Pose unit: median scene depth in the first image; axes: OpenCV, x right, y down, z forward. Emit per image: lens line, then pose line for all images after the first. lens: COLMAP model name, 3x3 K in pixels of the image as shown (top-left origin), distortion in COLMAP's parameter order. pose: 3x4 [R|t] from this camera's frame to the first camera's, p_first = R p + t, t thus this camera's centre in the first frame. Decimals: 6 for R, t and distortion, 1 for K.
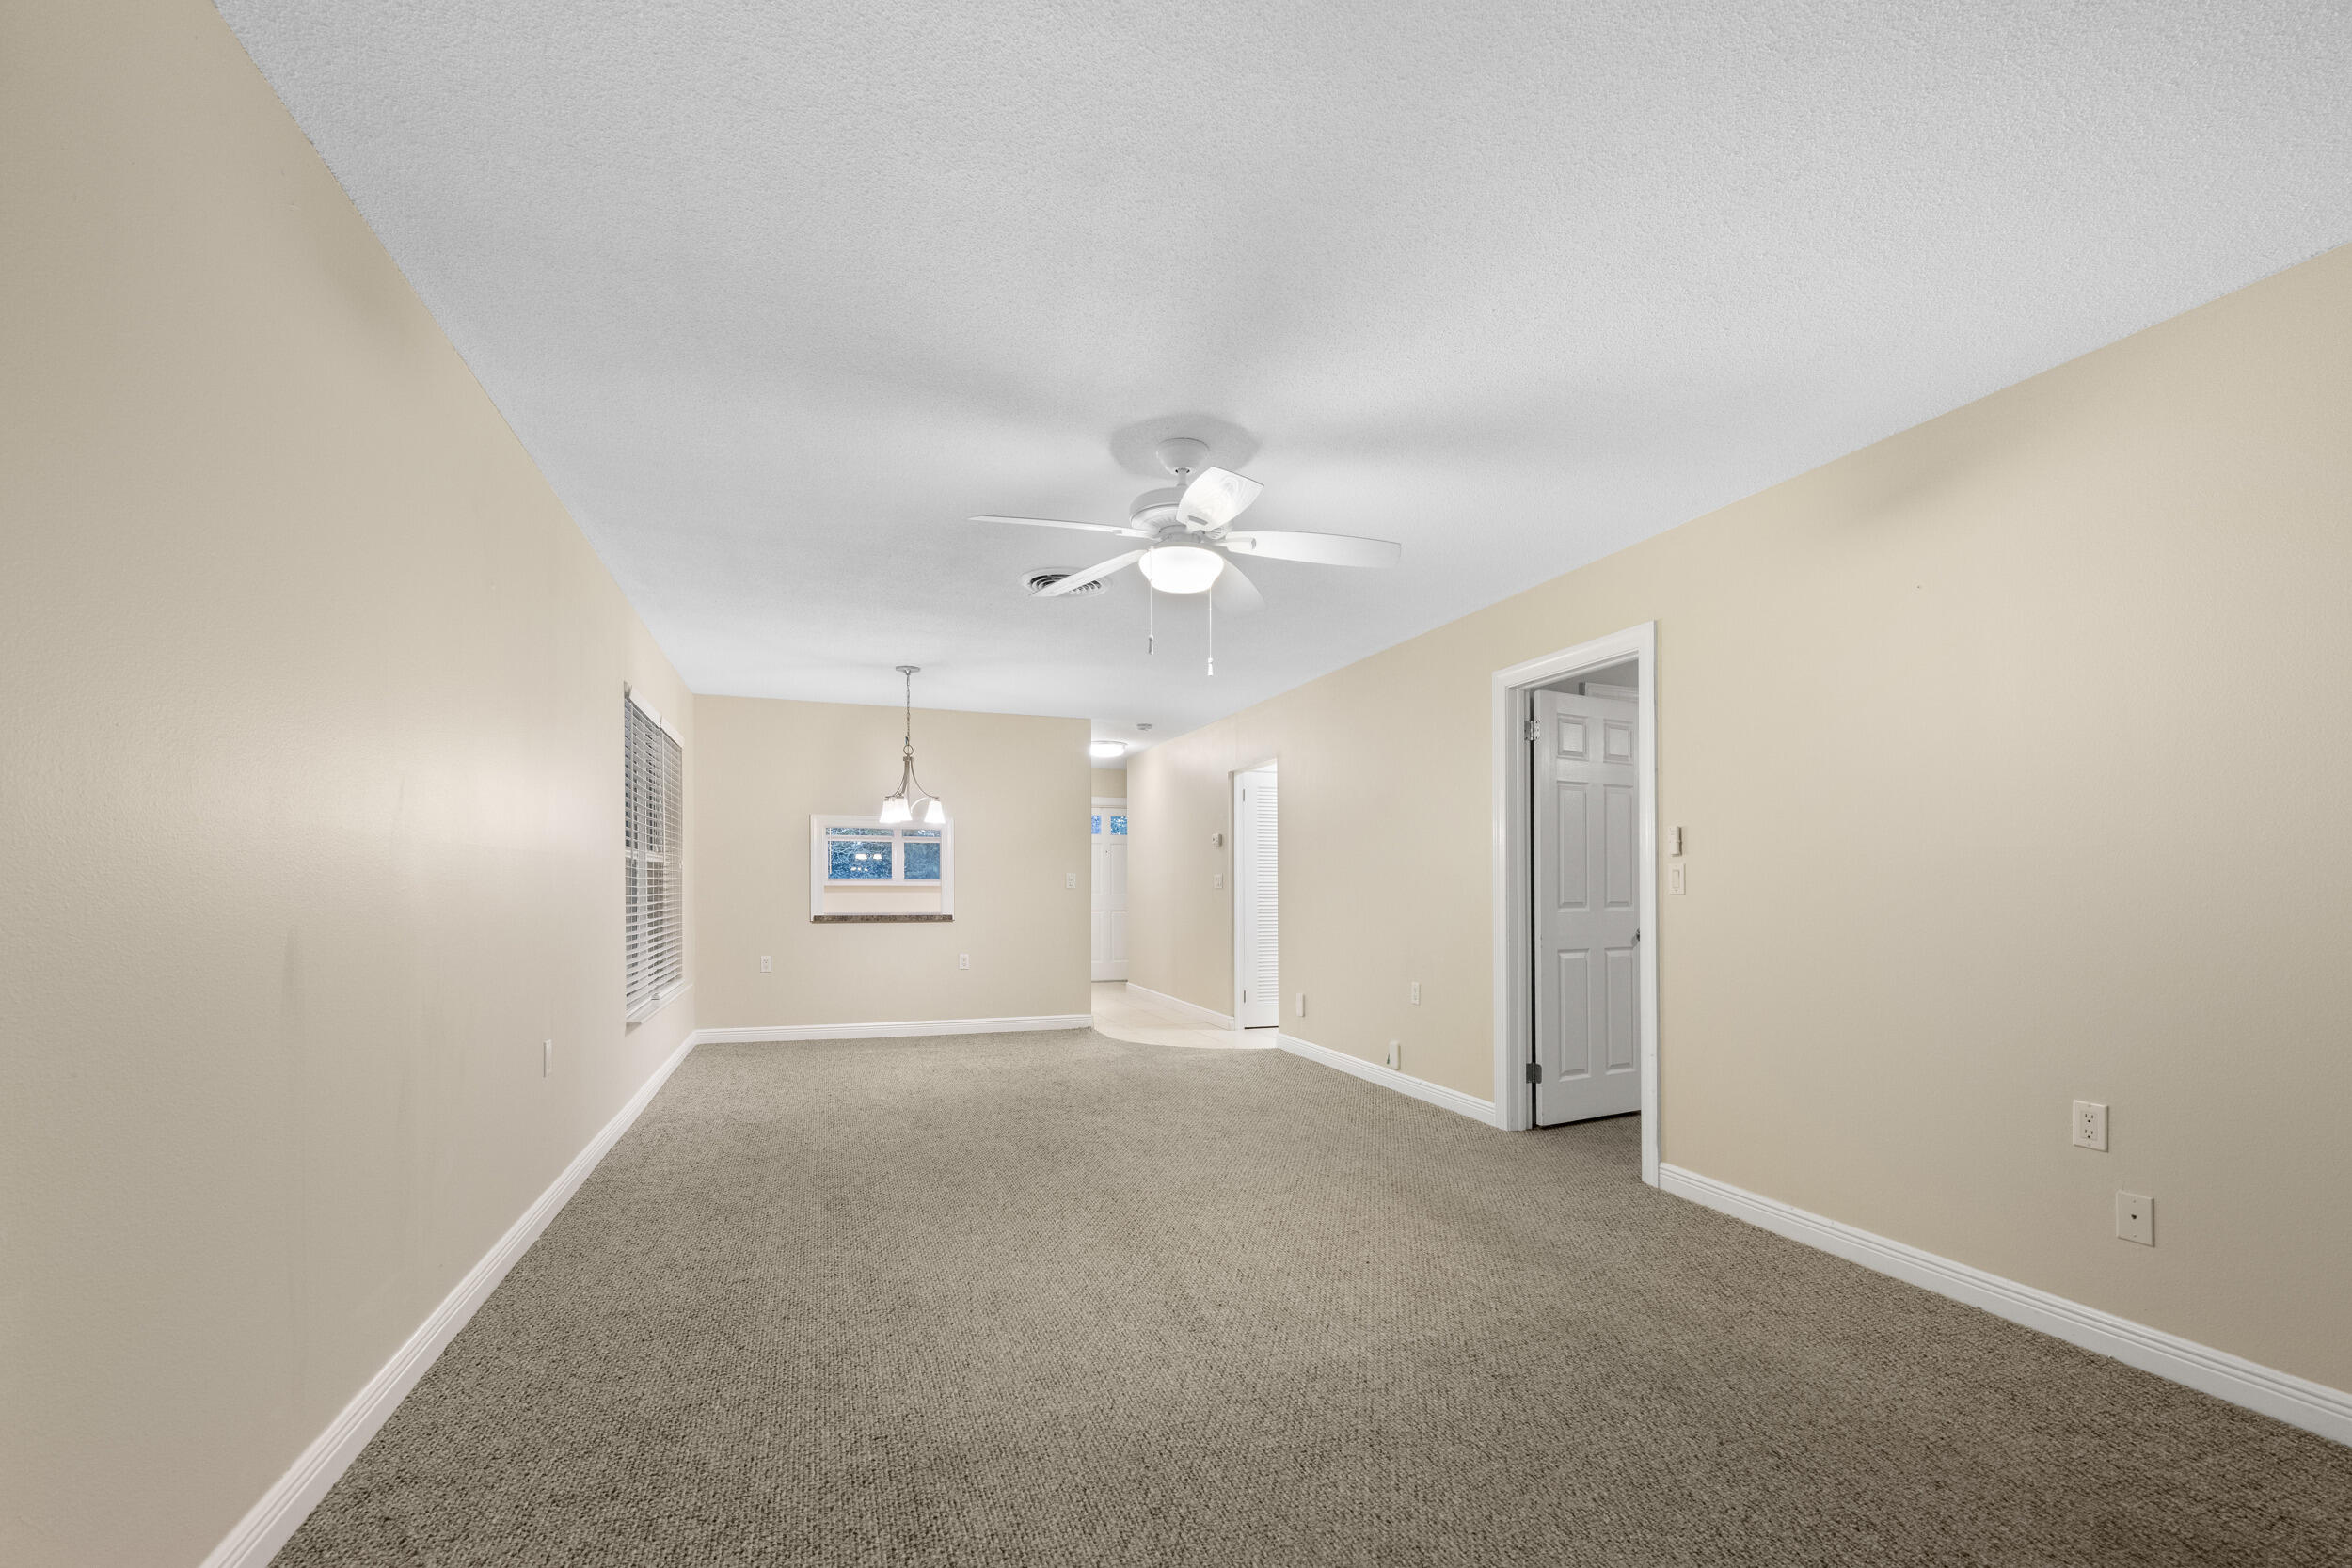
lens RADIAL K [[945.2, 0, 1214.7], [0, 945.2, 924.8], [0, 0, 1]] dist [-0.000106, -0.000610]
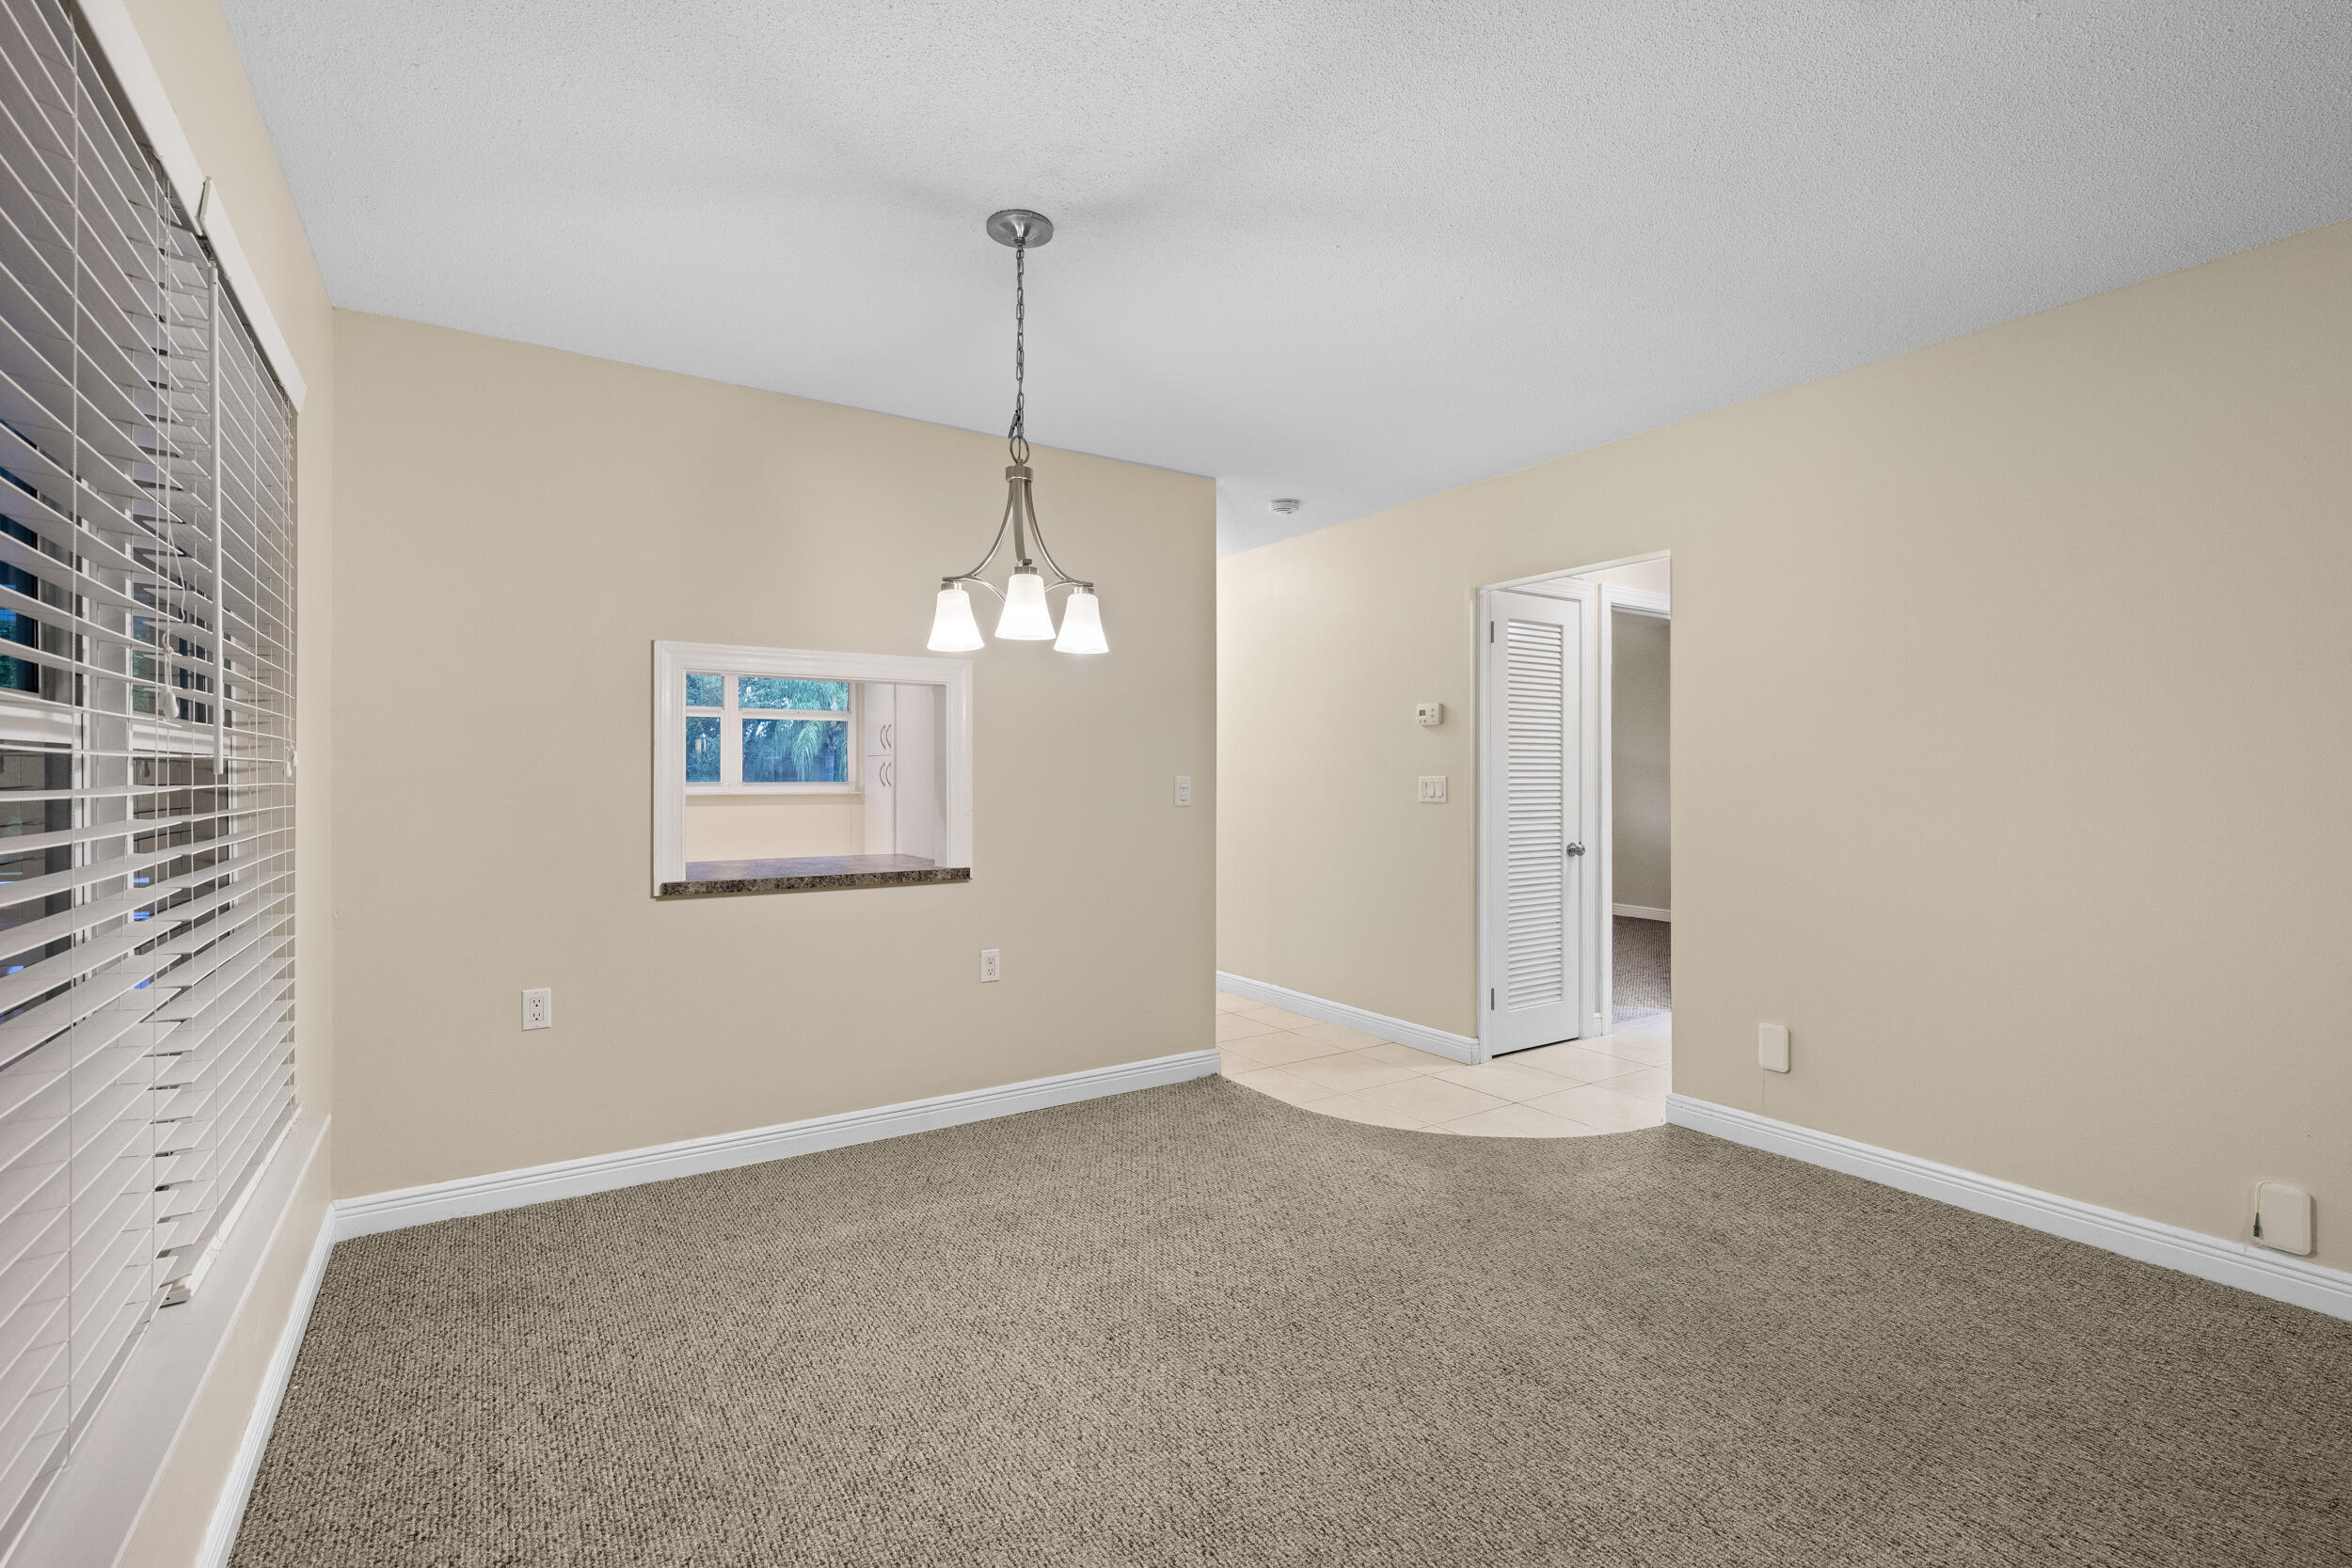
lens RADIAL K [[1006.9, 0, 1189.1], [0, 1006.9, 789.6], [0, 0, 1]] dist [0.002638, -0.000102]
pose [[0.976611, -0.007971, 0.214868, -0.292721], [0.014123, 0.999533, -0.027113, -0.035666], [-0.214551, 0.029514, 0.976267, 0.516002]]
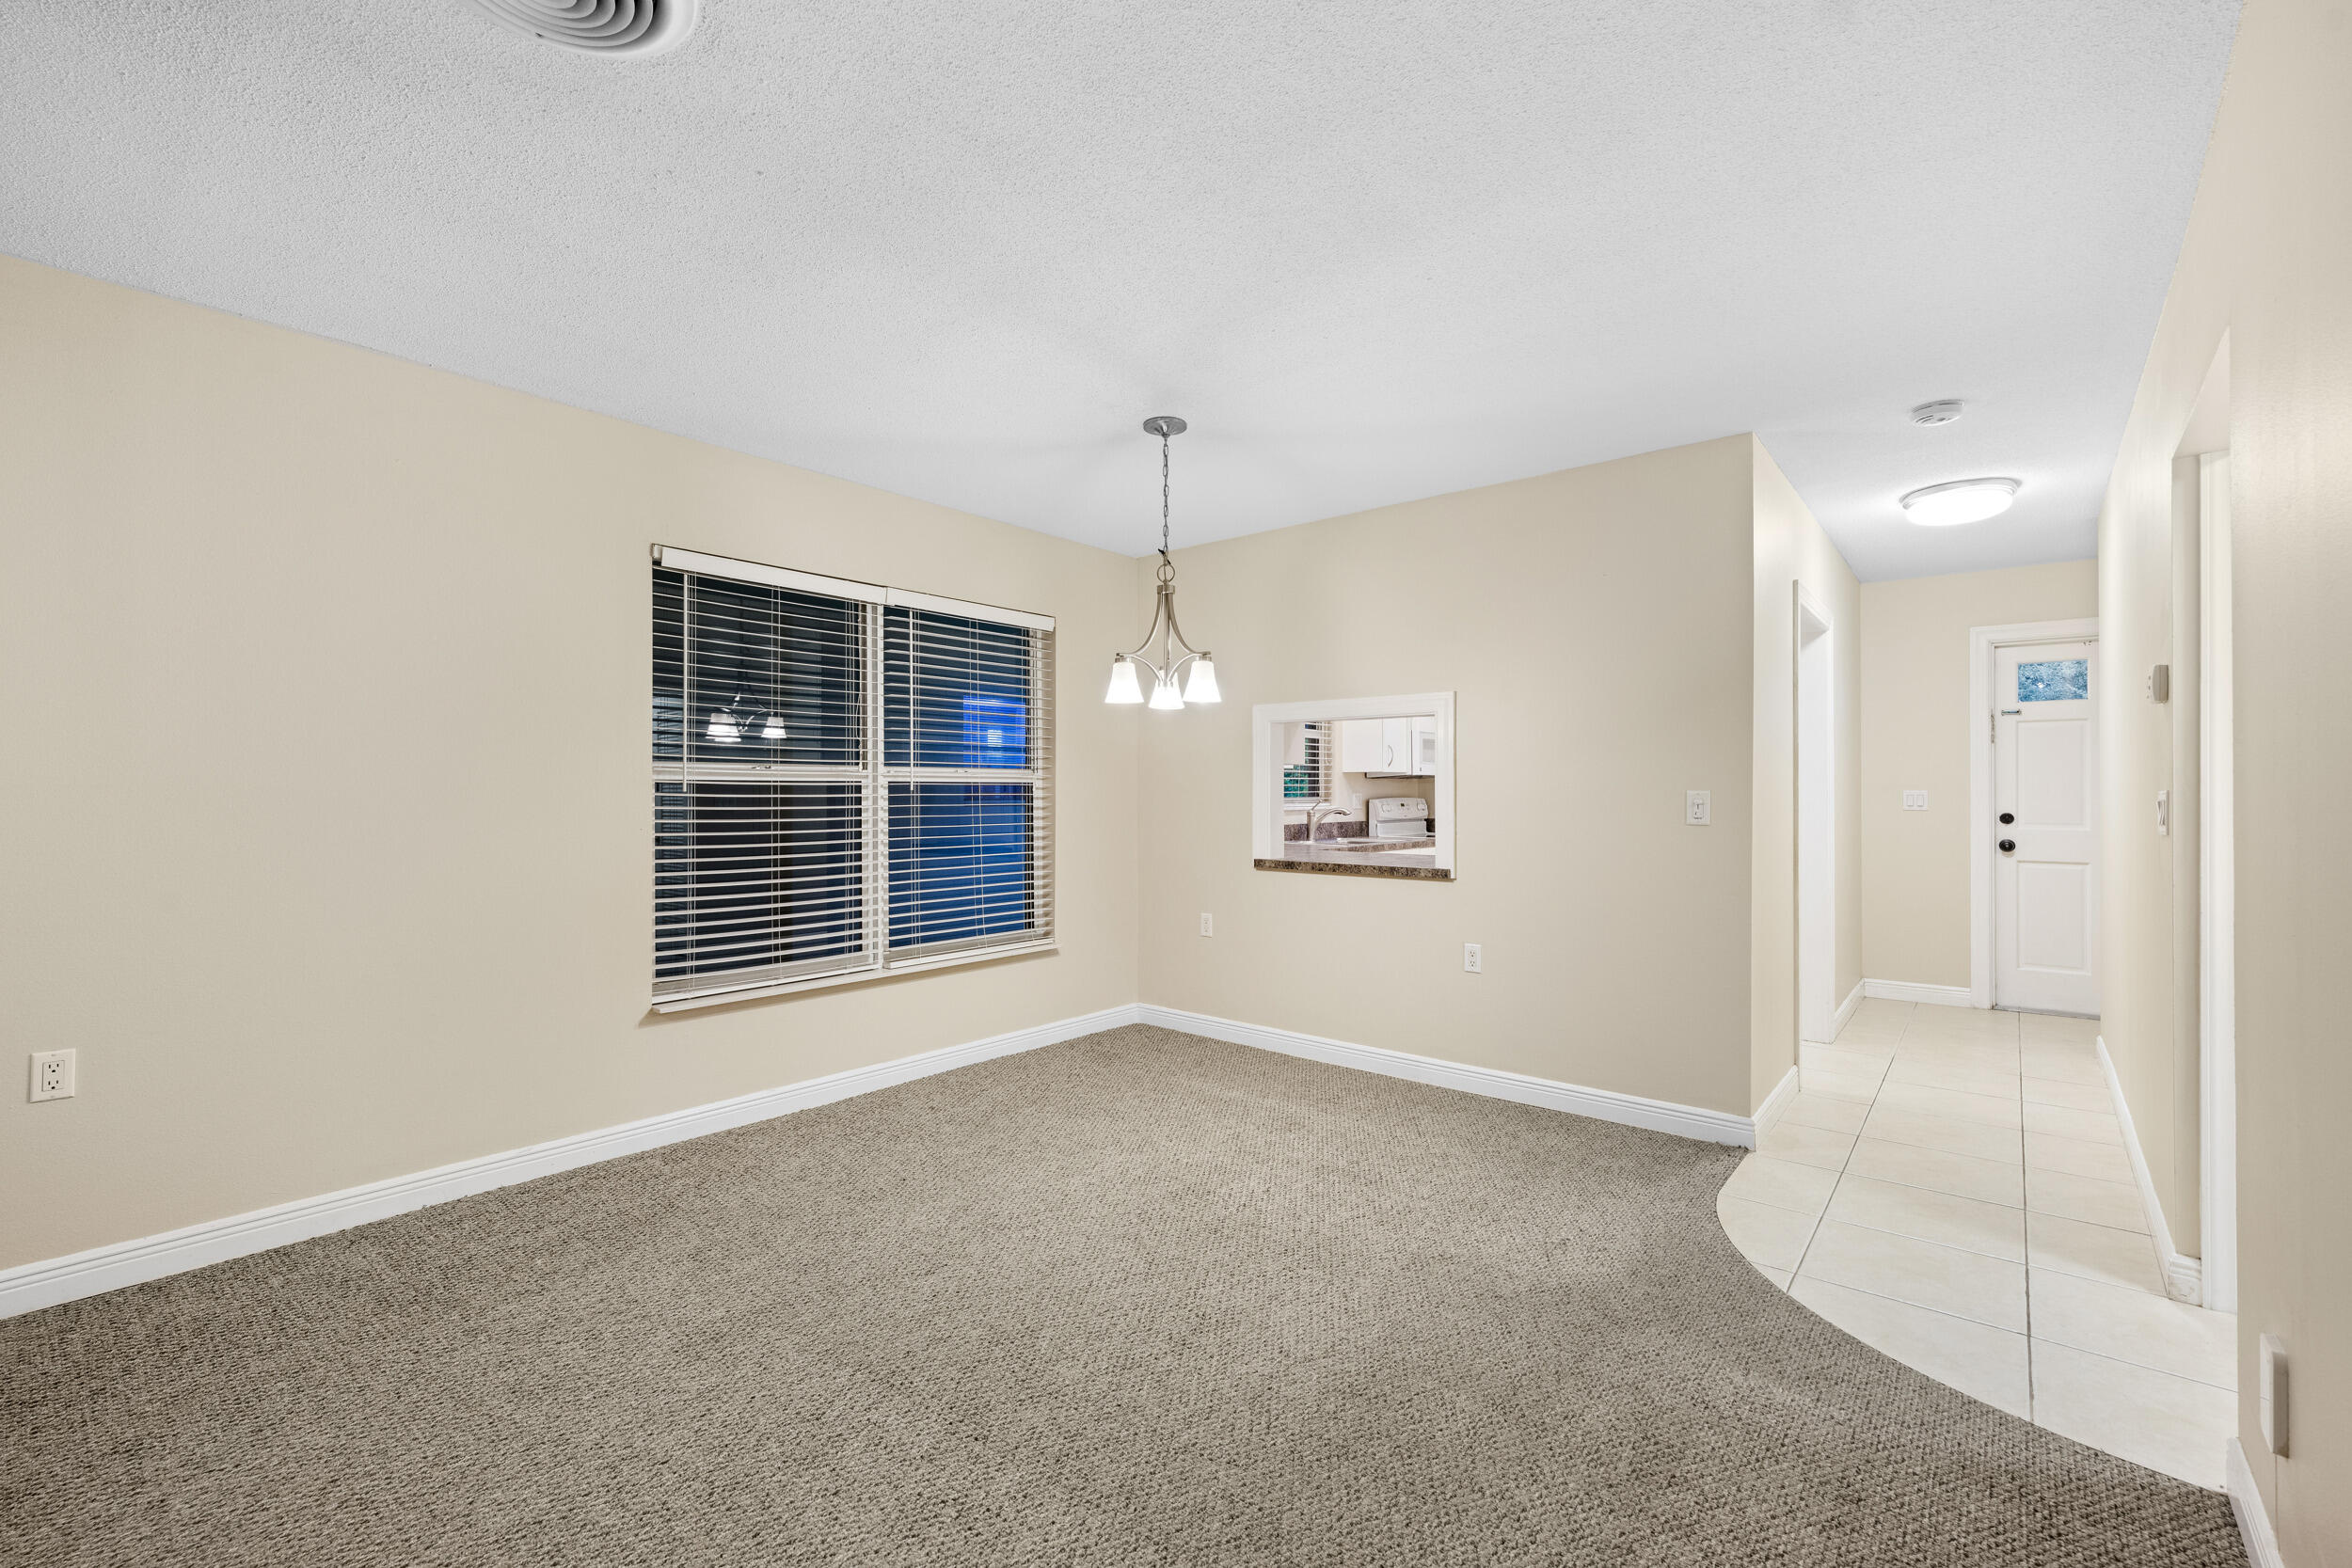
lens RADIAL K [[1006.9, 0, 1166.1], [0, 1006.9, 785.8], [0, 0, 1]] dist [0.002638, -0.000102]
pose [[0.465168, -0.016105, -0.885076, 0.166176], [-0.025607, 0.999171, -0.031639, -0.036859], [0.884852, 0.037381, 0.464370, 0.618402]]
